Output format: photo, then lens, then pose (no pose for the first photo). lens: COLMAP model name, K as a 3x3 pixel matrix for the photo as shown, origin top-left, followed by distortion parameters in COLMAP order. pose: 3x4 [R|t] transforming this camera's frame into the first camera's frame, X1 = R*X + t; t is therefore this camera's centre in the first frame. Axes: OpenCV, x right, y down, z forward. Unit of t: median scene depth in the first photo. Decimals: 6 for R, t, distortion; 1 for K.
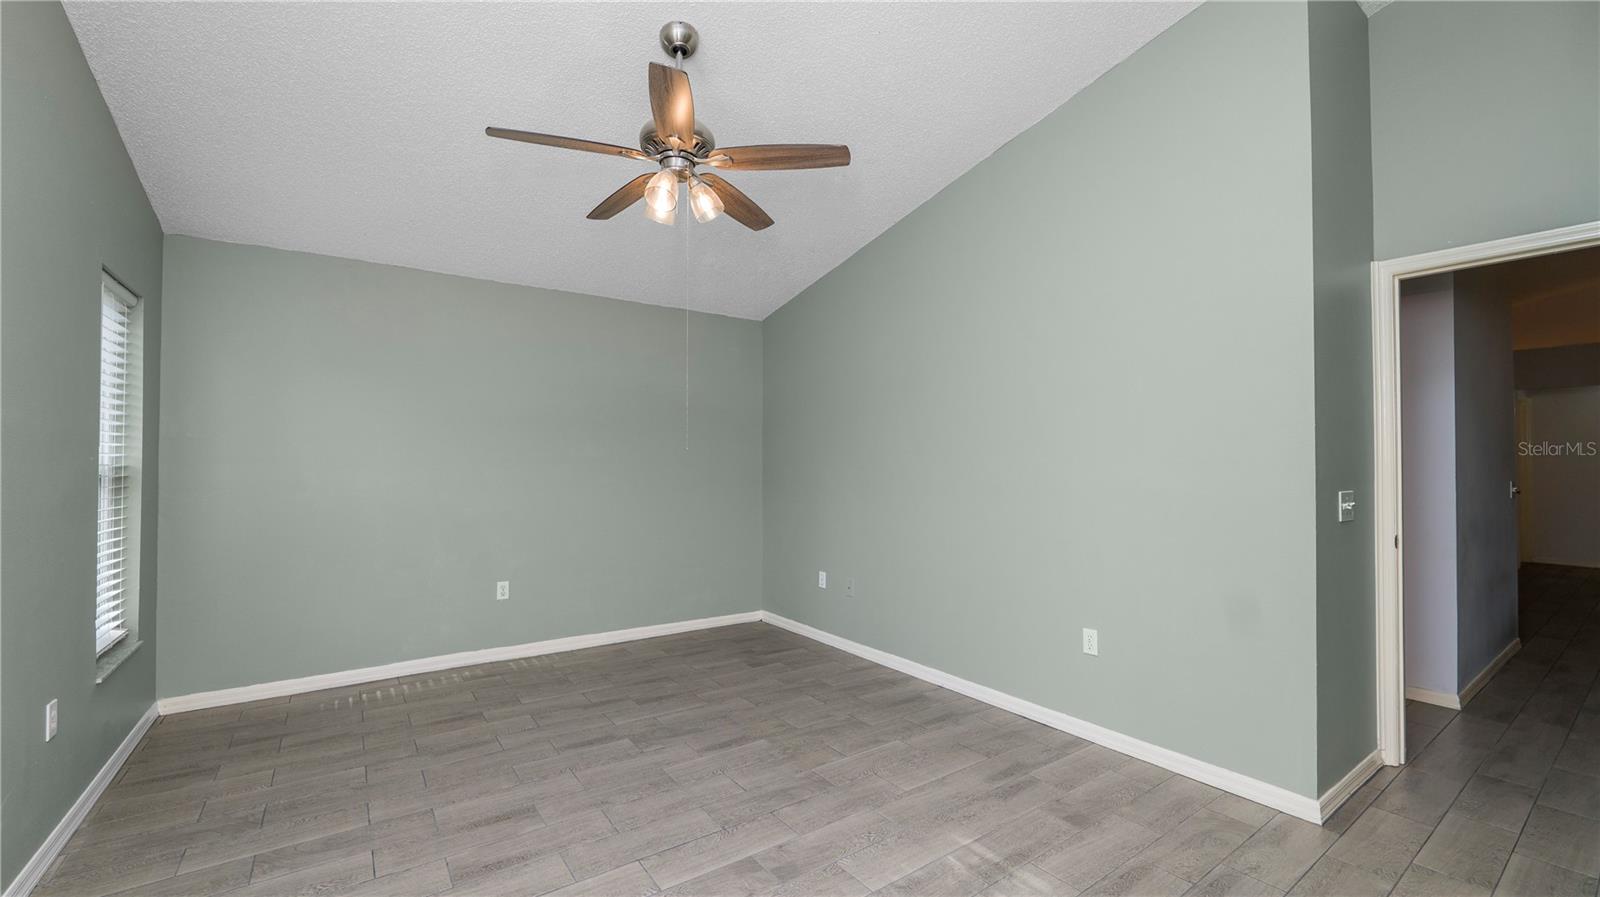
lens RADIAL K [[652.3, 0, 803.6], [0, 652.3, 449.8], [0, 0, 1]] dist [-0.013530, 0.001125]
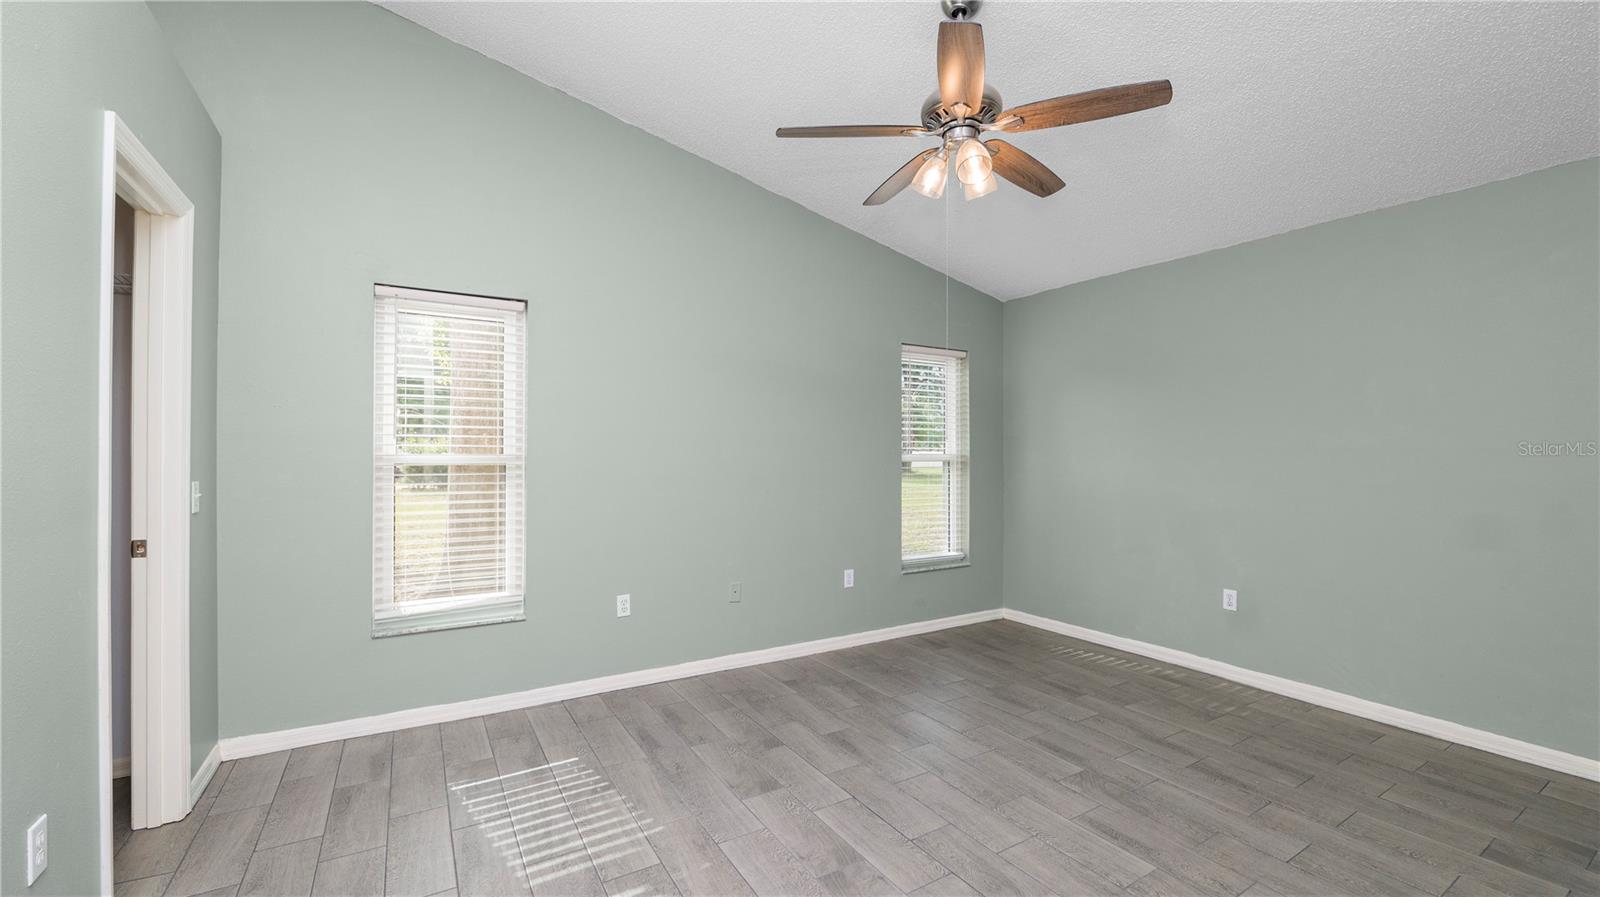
lens RADIAL K [[652.3, 0, 801.1], [0, 652.3, 447.6], [0, 0, 1]] dist [-0.013530, 0.001125]
pose [[-0.073282, -0.007813, -0.997281, 0.588501], [0.018790, 0.999781, -0.009213, 0.012787], [0.997134, -0.019414, -0.073119, 0.648445]]
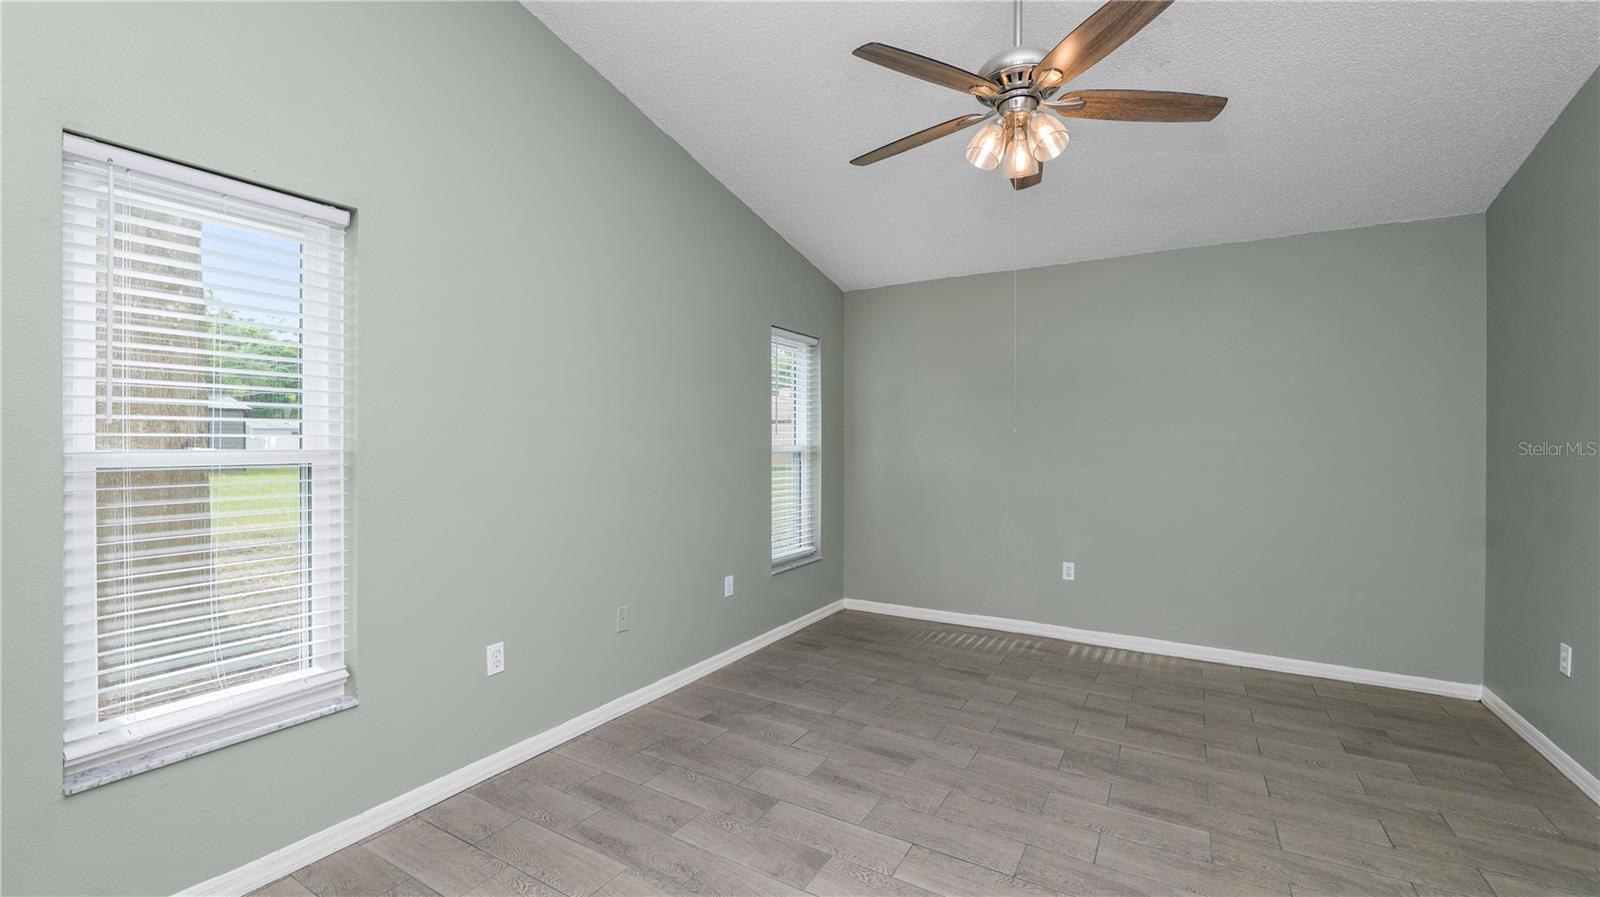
lens RADIAL K [[652.3, 0, 802.0], [0, 652.3, 441.9], [0, 0, 1]] dist [-0.013530, 0.001125]
pose [[0.402739, 0.000181, -0.915315, 0.382176], [0.018133, 0.999802, 0.008176, 0.001499], [0.915135, -0.019891, 0.402657, 0.292473]]
